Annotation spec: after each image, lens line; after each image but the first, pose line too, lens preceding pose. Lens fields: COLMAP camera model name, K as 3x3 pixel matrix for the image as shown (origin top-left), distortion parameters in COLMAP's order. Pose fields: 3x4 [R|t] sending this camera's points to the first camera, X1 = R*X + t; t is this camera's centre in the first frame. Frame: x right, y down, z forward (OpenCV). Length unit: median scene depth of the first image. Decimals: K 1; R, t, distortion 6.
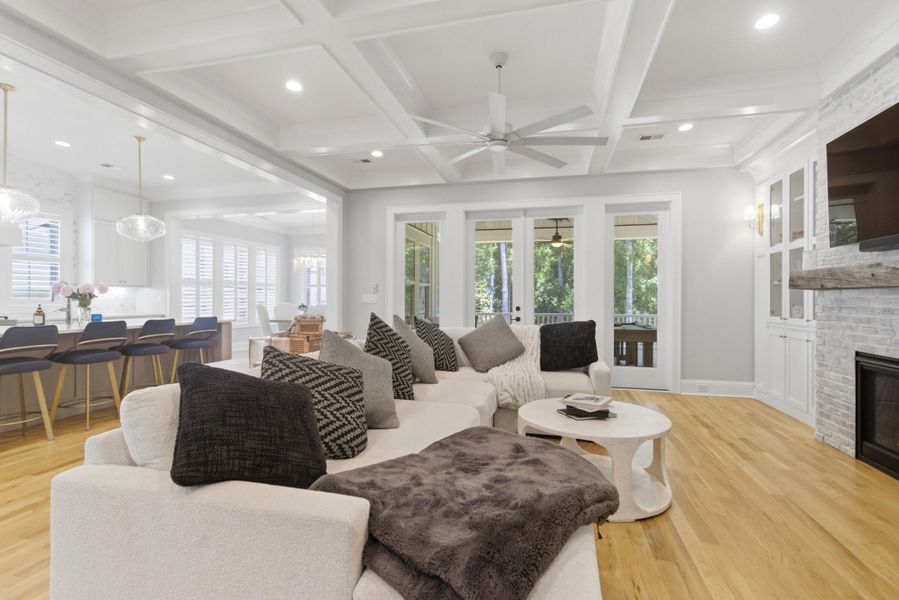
lens RADIAL K [[422.9, 0, 447.0], [0, 422.9, 299.9], [0, 0, 1]] dist [-0.011034, 0.008593]
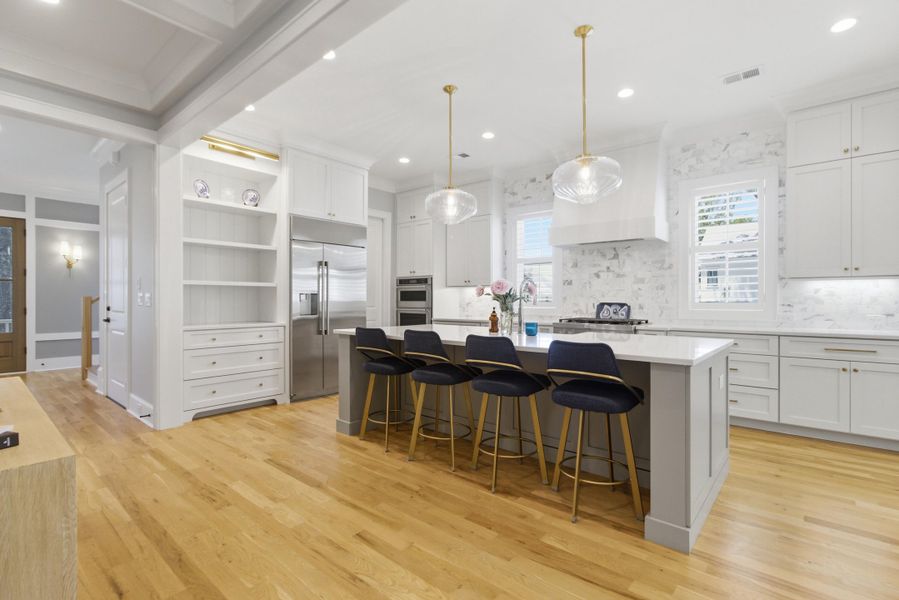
lens RADIAL K [[422.9, 0, 451.6], [0, 422.9, 301.3], [0, 0, 1]] dist [-0.011034, 0.008593]
pose [[-0.443555, 0.000305, -0.896247, -0.127030], [-0.005054, 0.999983, 0.002841, -0.003347], [0.896233, 0.005790, -0.443546, 1.255335]]
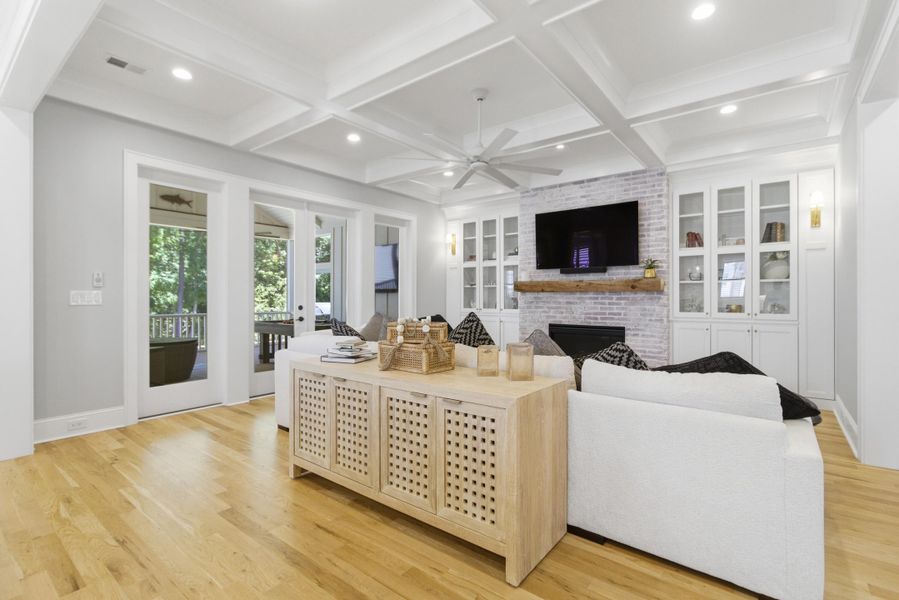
lens RADIAL K [[422.9, 0, 449.3], [0, 422.9, 294.5], [0, 0, 1]] dist [-0.011034, 0.008593]
pose [[0.407098, 0.003360, 0.913378, -0.742673], [0.002251, 0.999987, -0.004682, -0.004138], [-0.913382, 0.003962, 0.407085, 0.454540]]
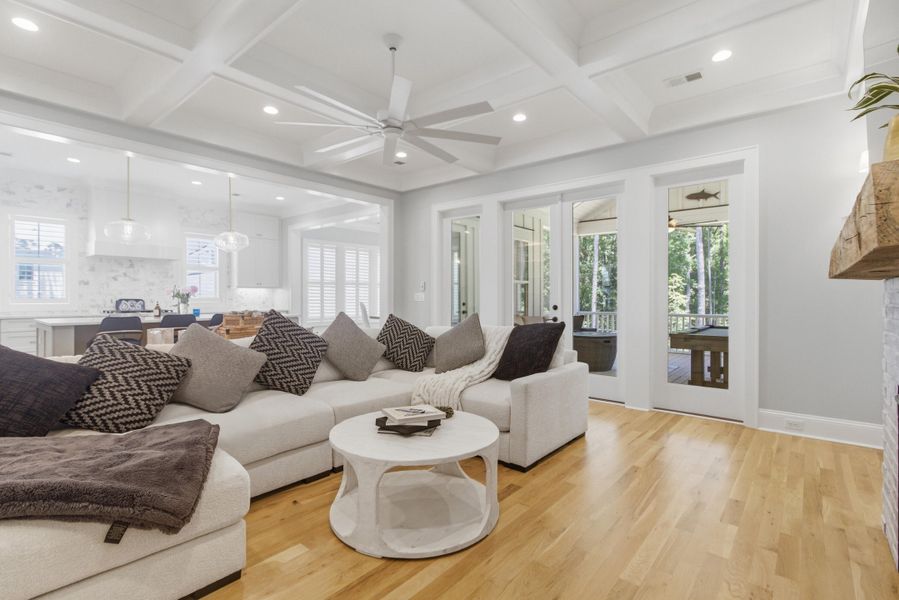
lens RADIAL K [[422.9, 0, 443.0], [0, 422.9, 305.0], [0, 0, 1]] dist [-0.011034, 0.008593]
pose [[0.898048, 0.005932, -0.439858, 0.474396], [0.001361, 0.999867, 0.016263, 0.000862], [0.439896, -0.015204, 0.897920, 0.153270]]
